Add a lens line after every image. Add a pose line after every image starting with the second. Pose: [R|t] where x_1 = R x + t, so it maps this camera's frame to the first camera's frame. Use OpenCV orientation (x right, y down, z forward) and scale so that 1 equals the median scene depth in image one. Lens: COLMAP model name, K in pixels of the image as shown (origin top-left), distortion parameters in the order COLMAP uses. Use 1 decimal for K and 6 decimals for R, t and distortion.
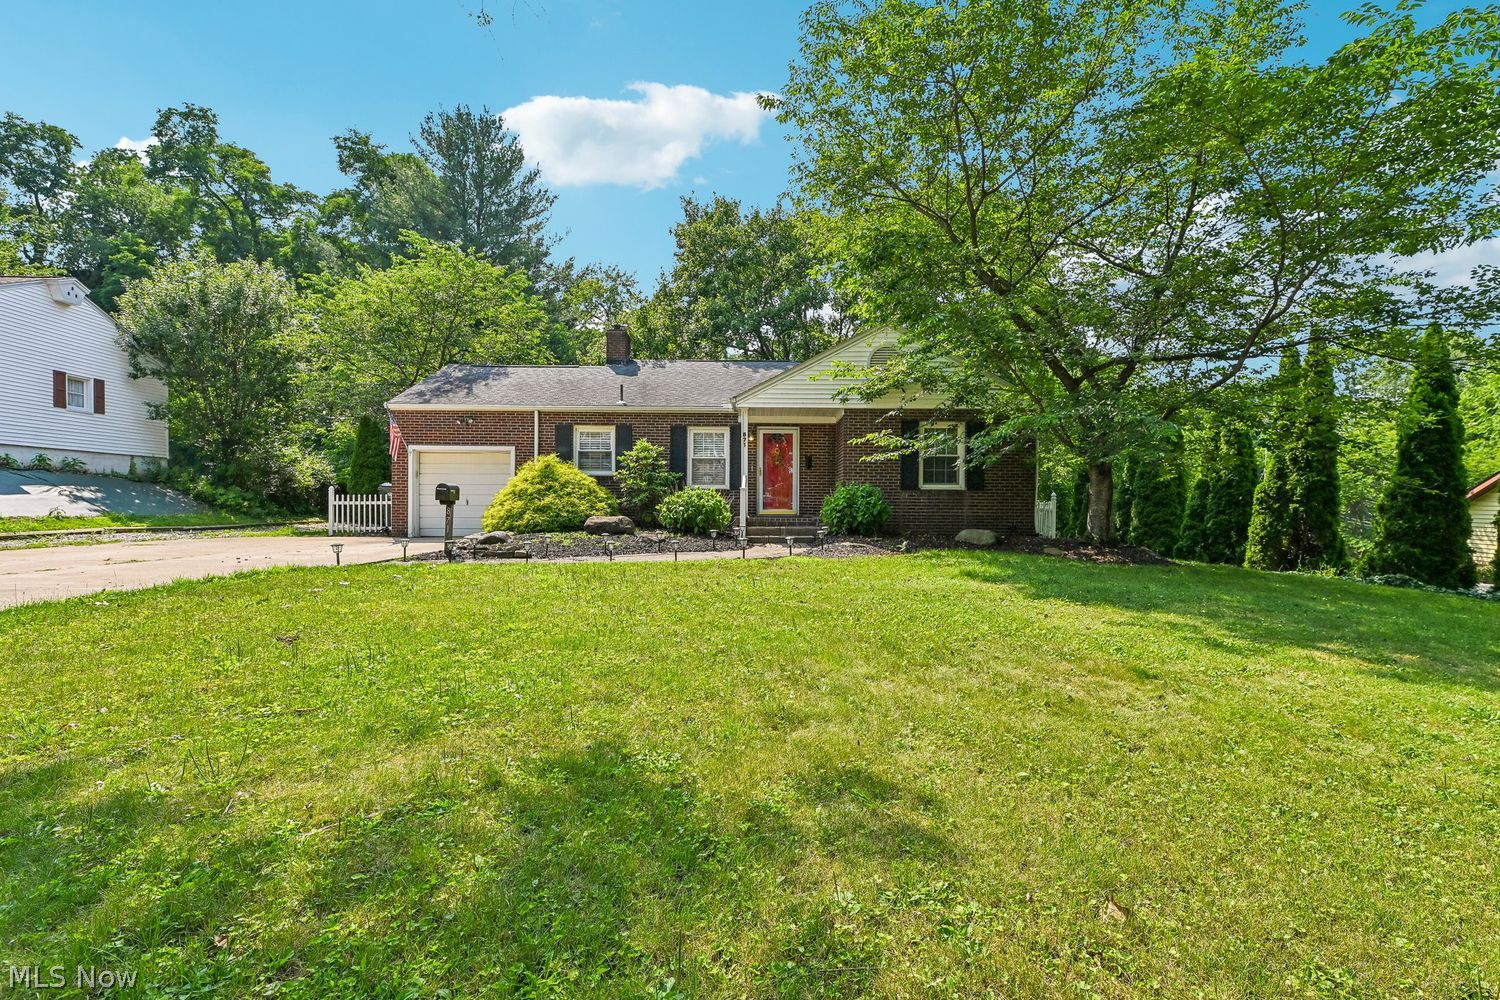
lens RADIAL K [[673.9, 0, 751.3], [0, 673.9, 499.8], [0, 0, 1]] dist [-0.000505, -0.002655]
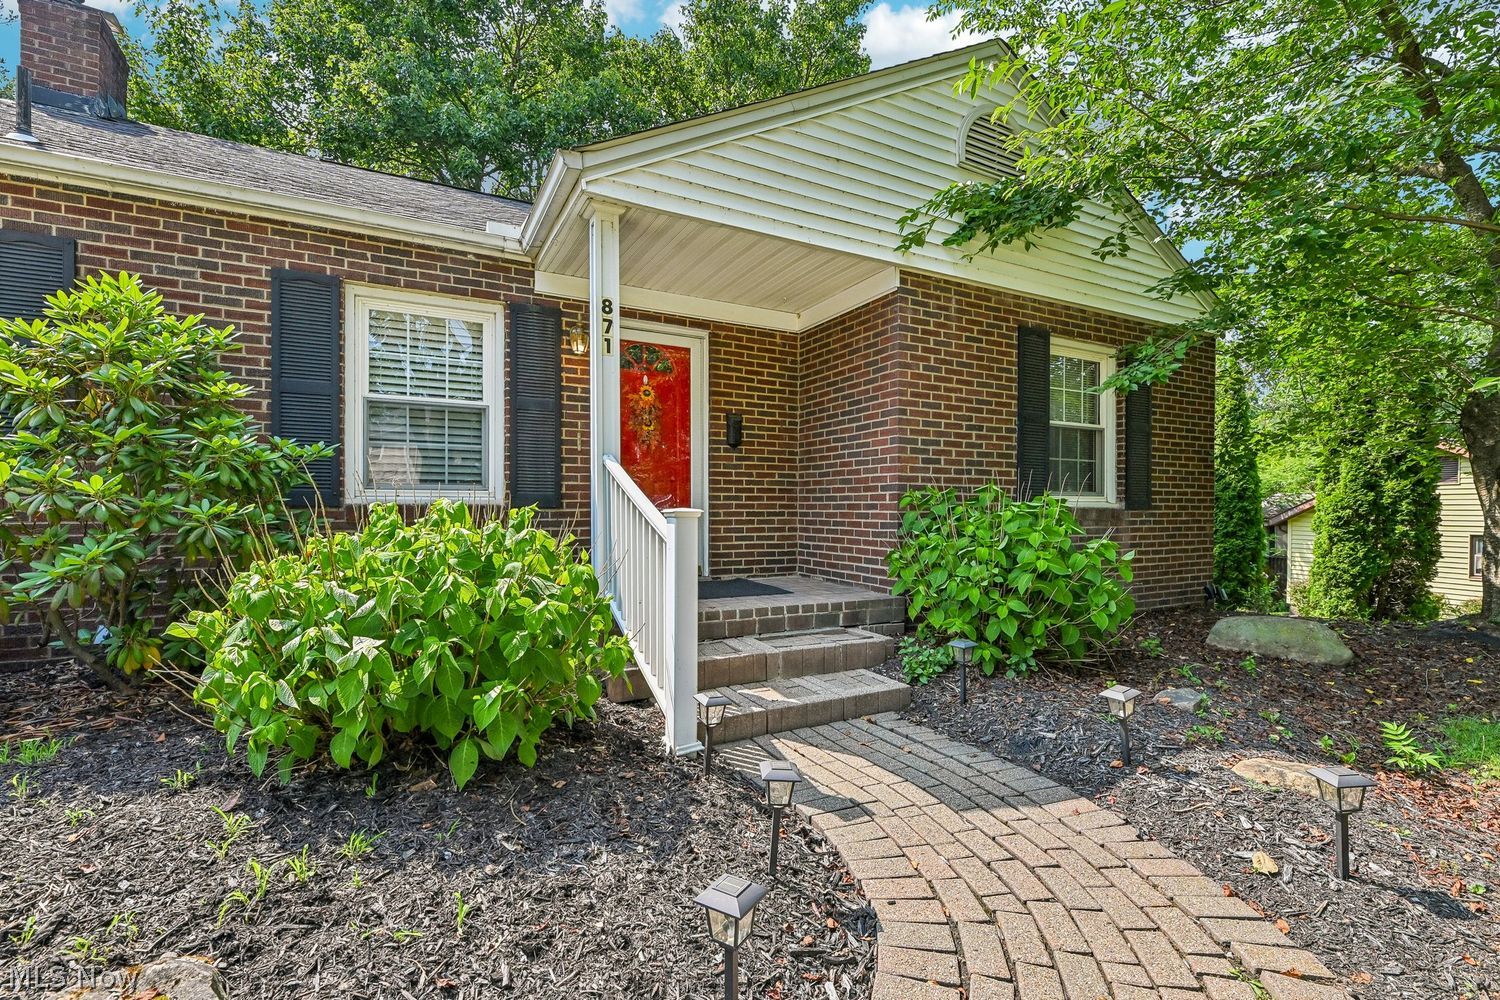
lens RADIAL K [[673.9, 0, 748.9], [0, 673.9, 503.9], [0, 0, 1]] dist [-0.000505, -0.002655]
pose [[0.875539, -0.002492, 0.483141, -0.087542], [0.000584, 0.999991, 0.004098, -0.018433], [-0.483147, -0.003306, 0.875533, 0.707603]]
